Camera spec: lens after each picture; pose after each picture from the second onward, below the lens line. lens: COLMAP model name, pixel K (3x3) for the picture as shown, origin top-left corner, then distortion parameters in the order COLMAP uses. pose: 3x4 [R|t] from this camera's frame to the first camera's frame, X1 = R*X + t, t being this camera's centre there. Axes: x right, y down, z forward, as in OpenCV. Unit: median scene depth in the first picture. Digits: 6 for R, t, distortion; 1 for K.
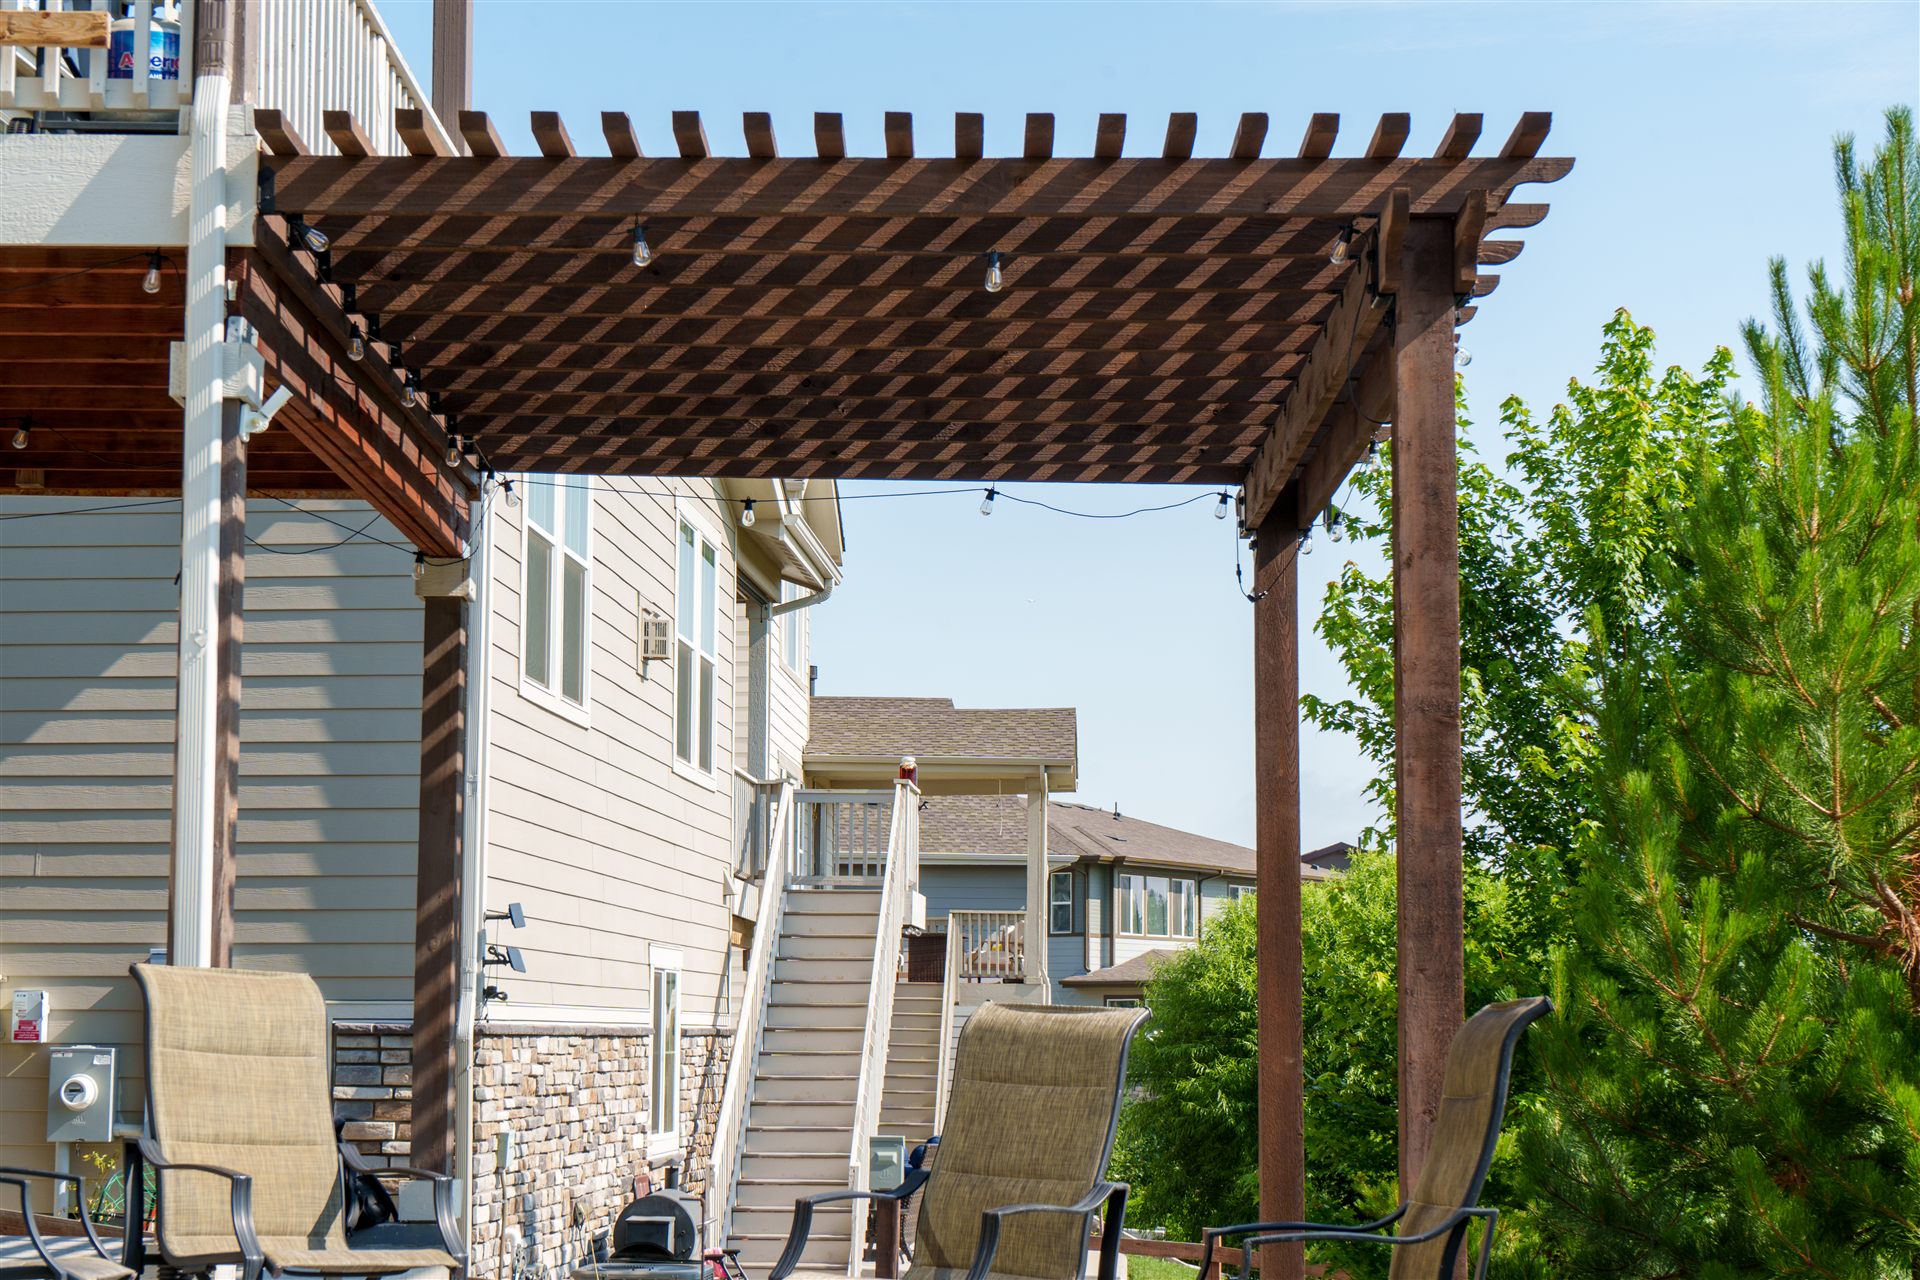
lens RADIAL K [[3391.4, 0, 960.0], [0, 3391.4, 640.0], [0, 0, 1]] dist [0.041331, 0.118396]
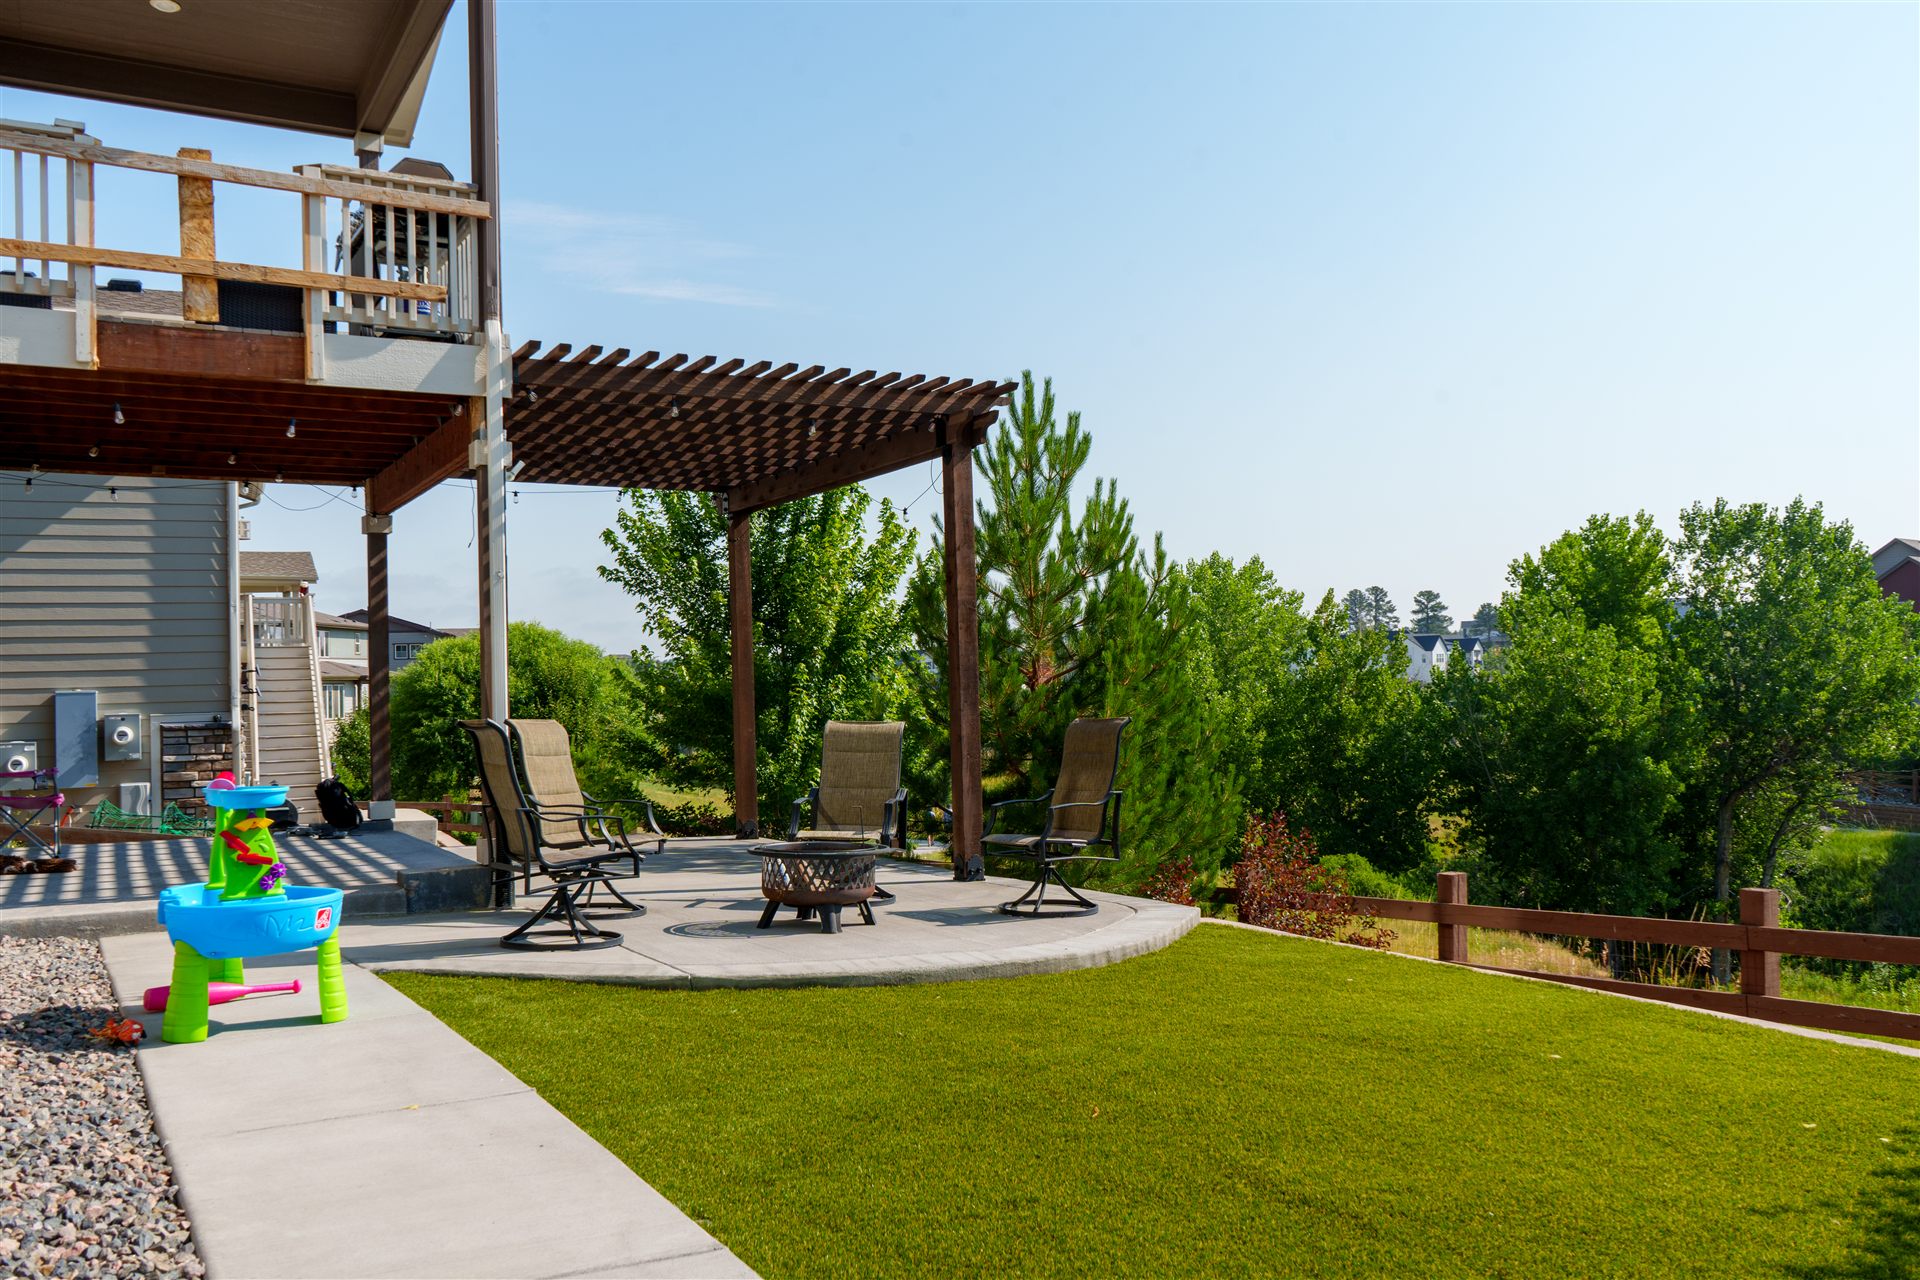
lens RADIAL K [[1510.9, 0, 965.4], [0, 1510.9, 637.8], [0, 0, 1]] dist [-0.010765, 0.002734]
pose [[0.865509, -0.013125, 0.500721, -0.305901], [-0.028097, 0.996811, 0.074694, -0.027791], [-0.500105, -0.078717, 0.862380, -0.016380]]
